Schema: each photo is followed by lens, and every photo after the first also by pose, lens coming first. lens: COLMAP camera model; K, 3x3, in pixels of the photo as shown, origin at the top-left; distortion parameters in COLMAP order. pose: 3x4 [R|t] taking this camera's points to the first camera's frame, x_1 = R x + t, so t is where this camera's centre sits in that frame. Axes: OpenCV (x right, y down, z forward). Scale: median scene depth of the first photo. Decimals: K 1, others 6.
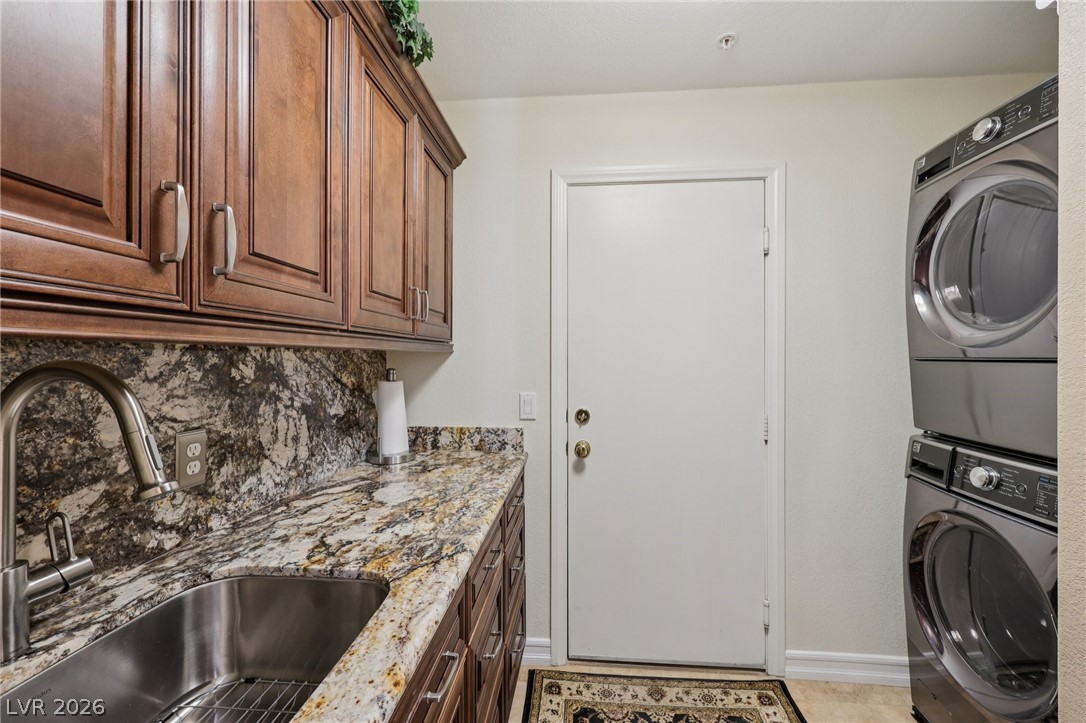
lens RADIAL K [[440.3, 0, 543.6], [0, 440.3, 357.7], [0, 0, 1]] dist [-0.000751, 0.000448]
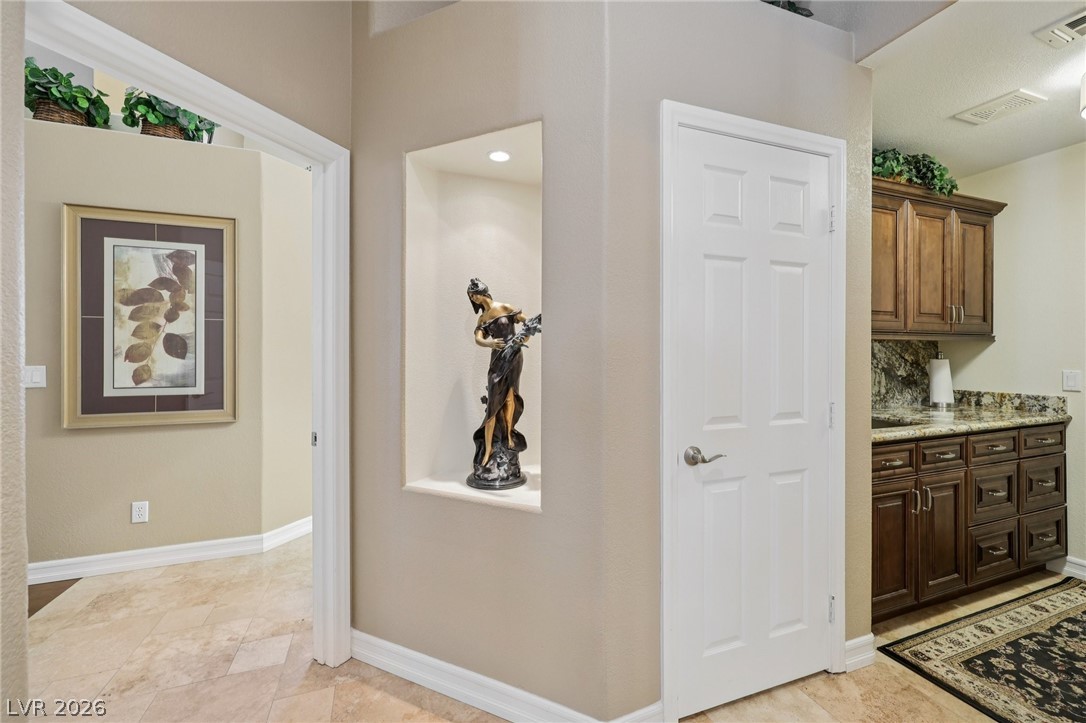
lens RADIAL K [[440.3, 0, 543.4], [0, 440.3, 354.1], [0, 0, 1]] dist [-0.000751, 0.000448]
pose [[0.432282, 0.001088, -0.901738, 0.528304], [0.000673, 0.999999, 0.001529, 0.031411], [0.901738, -0.001268, 0.432281, -1.116690]]
